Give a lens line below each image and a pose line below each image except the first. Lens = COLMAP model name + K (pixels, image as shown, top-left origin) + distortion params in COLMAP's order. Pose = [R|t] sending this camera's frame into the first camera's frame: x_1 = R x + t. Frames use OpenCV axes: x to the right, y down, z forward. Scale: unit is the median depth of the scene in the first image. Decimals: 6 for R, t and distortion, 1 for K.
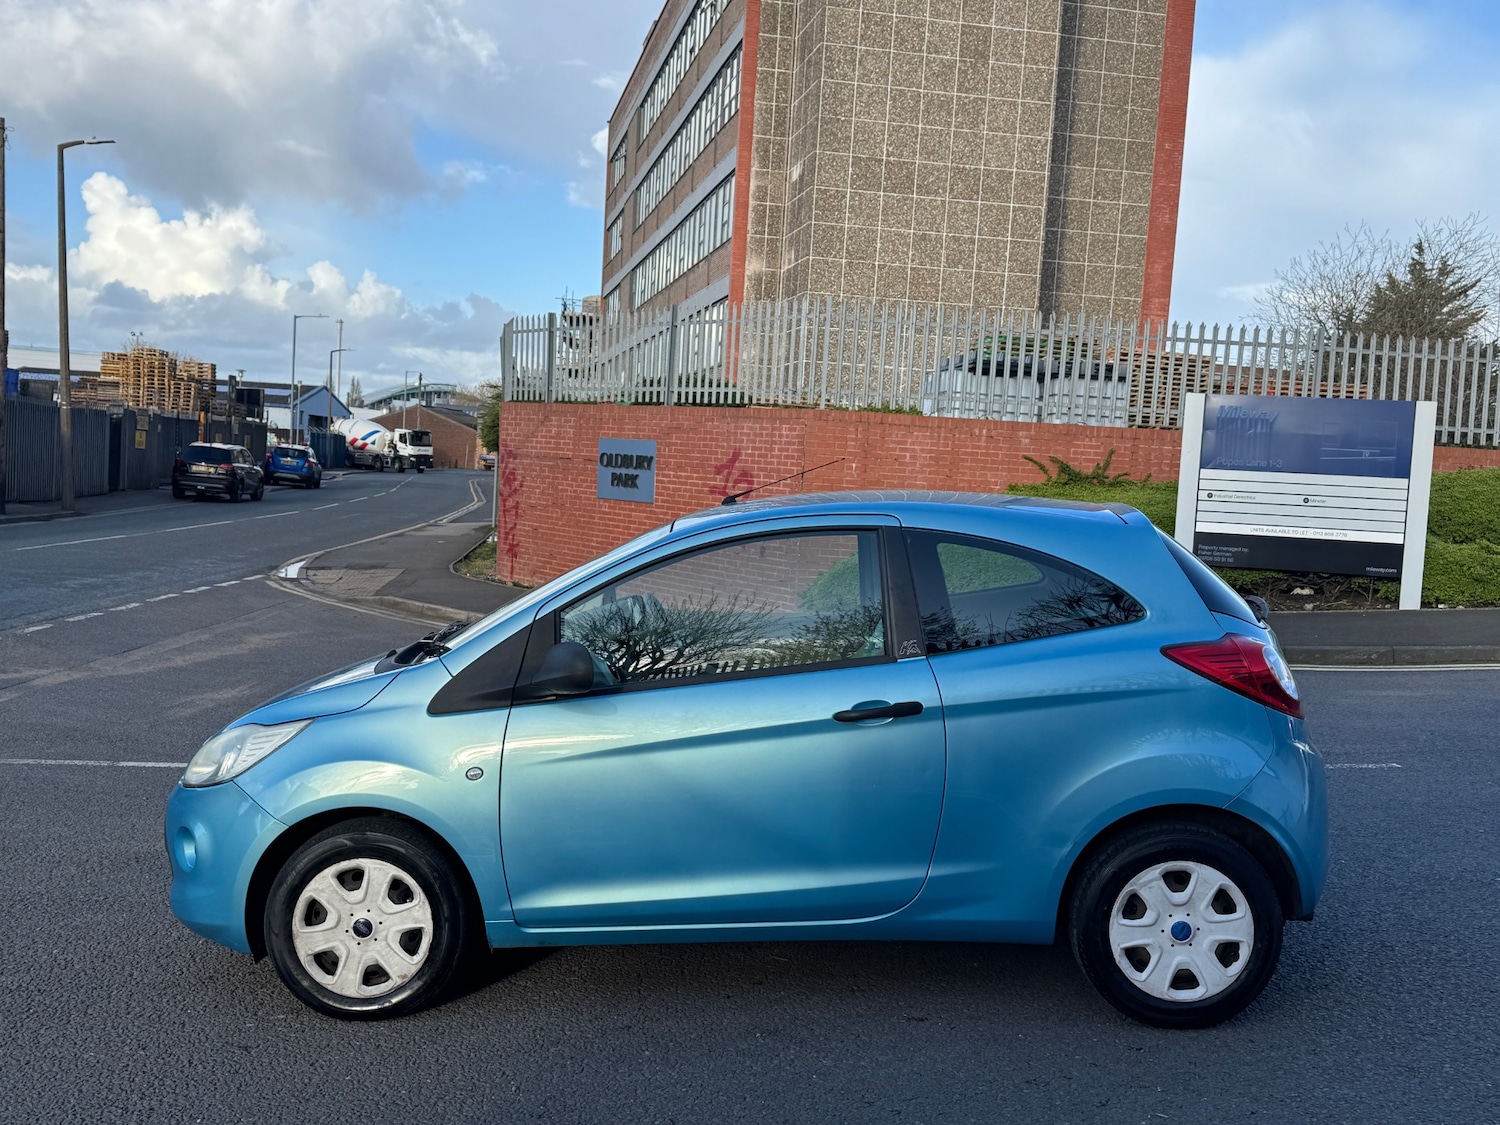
lens RADIAL K [[1497.9, 0, 756.4], [0, 1497.9, 559.3], [0, 0, 1]] dist [0.185190, -0.394246]
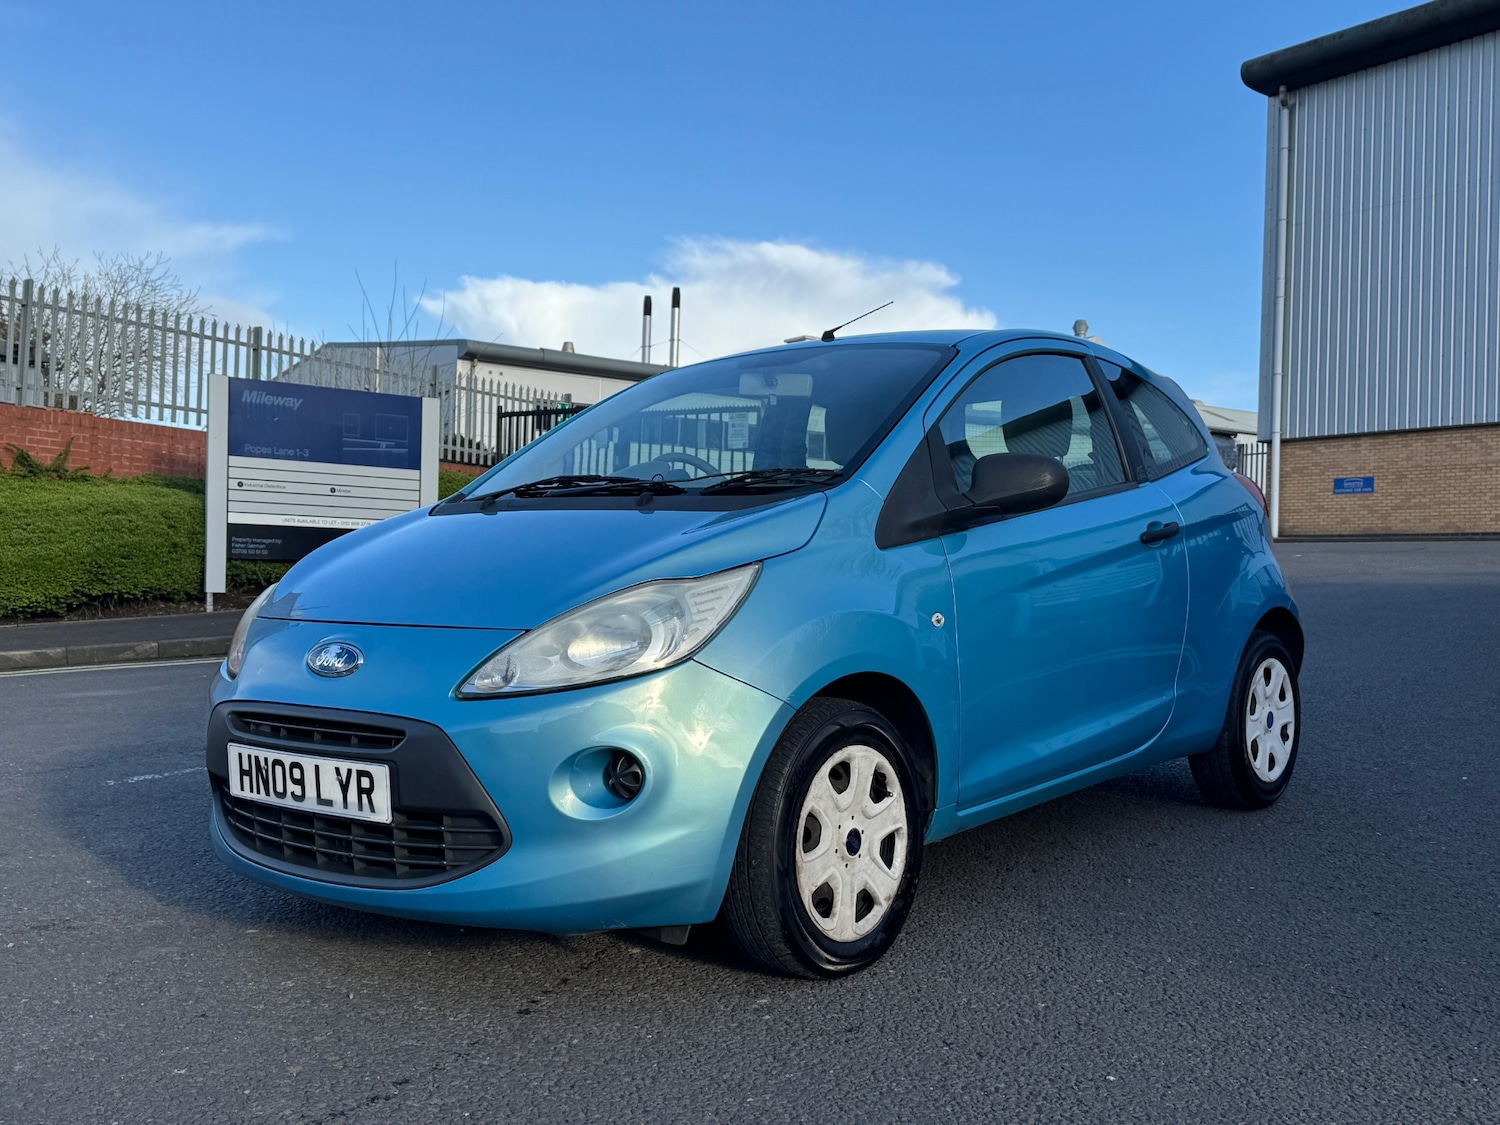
lens RADIAL K [[1497.9, 0, 756.4], [0, 1497.9, 559.3], [0, 0, 1]] dist [0.185190, -0.394246]
pose [[0.612603, -0.024993, 0.789996, -0.254360], [0.056190, 0.998348, -0.011989, 0.033913], [-0.788391, 0.051735, 0.612995, 0.175881]]
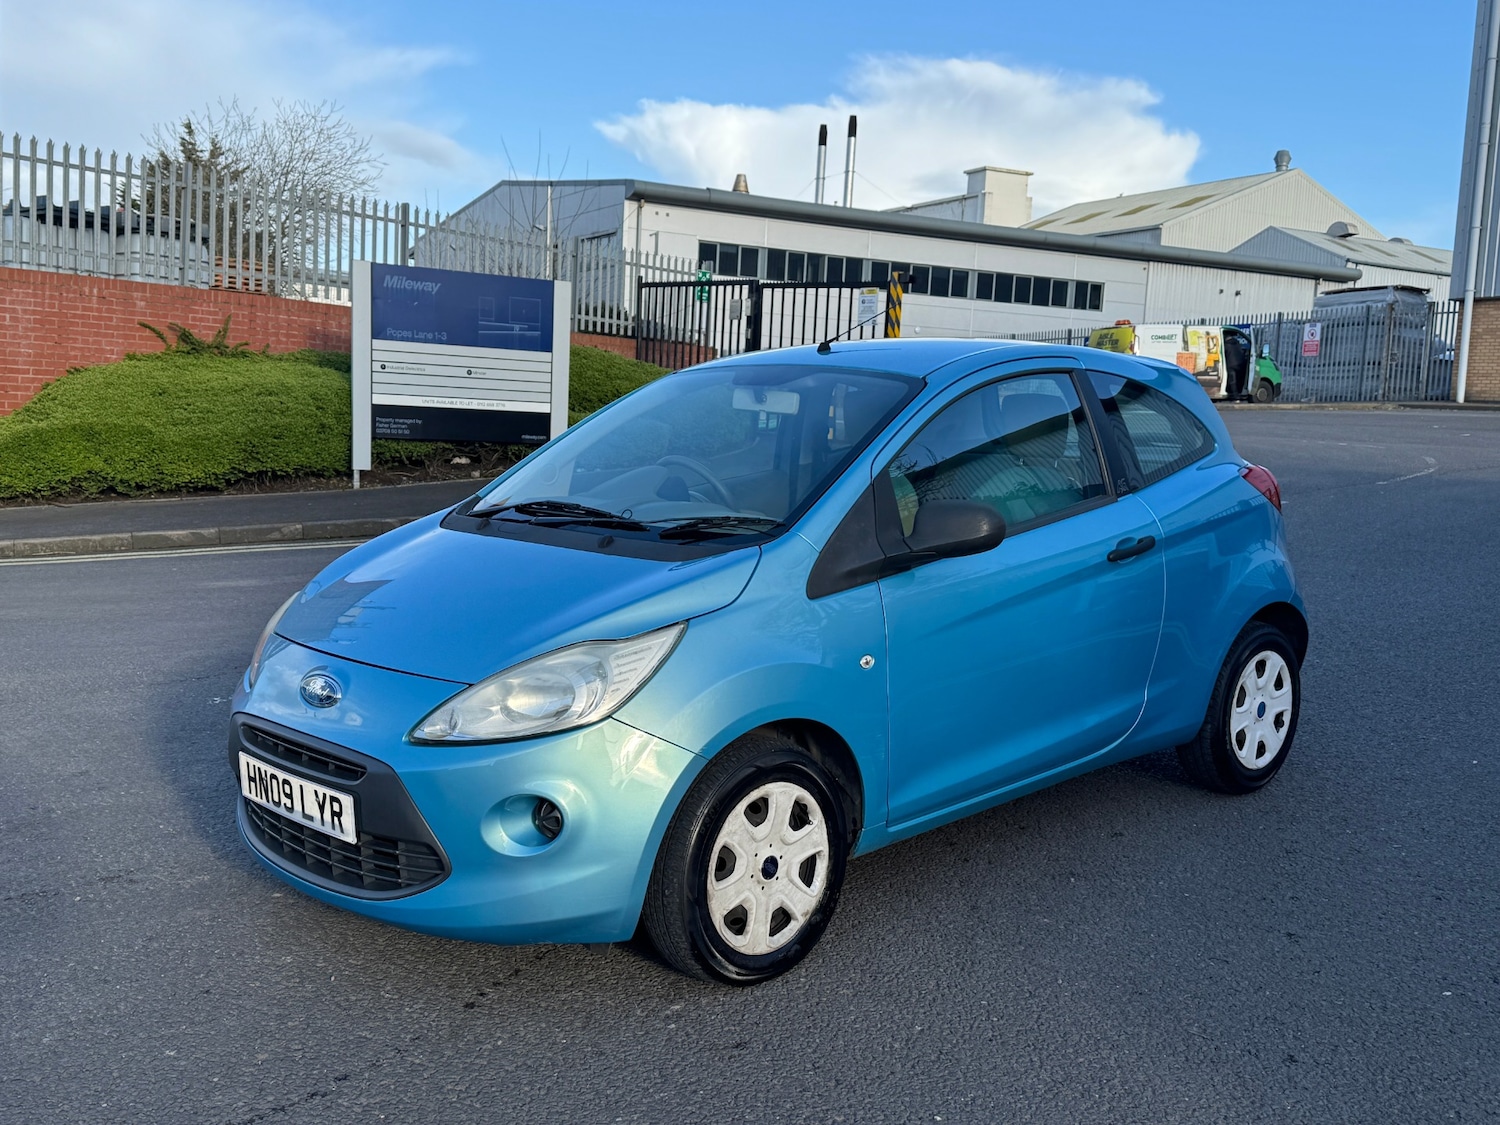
lens RADIAL K [[1496.6, 0, 743.7], [0, 1496.6, 564.0], [0, 0, 1]] dist [0.194014, -0.429411]
pose [[0.705164, -0.091710, 0.703089, -0.244768], [0.035627, 0.994930, 0.094046, 0.001370], [-0.708149, -0.041269, 0.704856, 0.134189]]
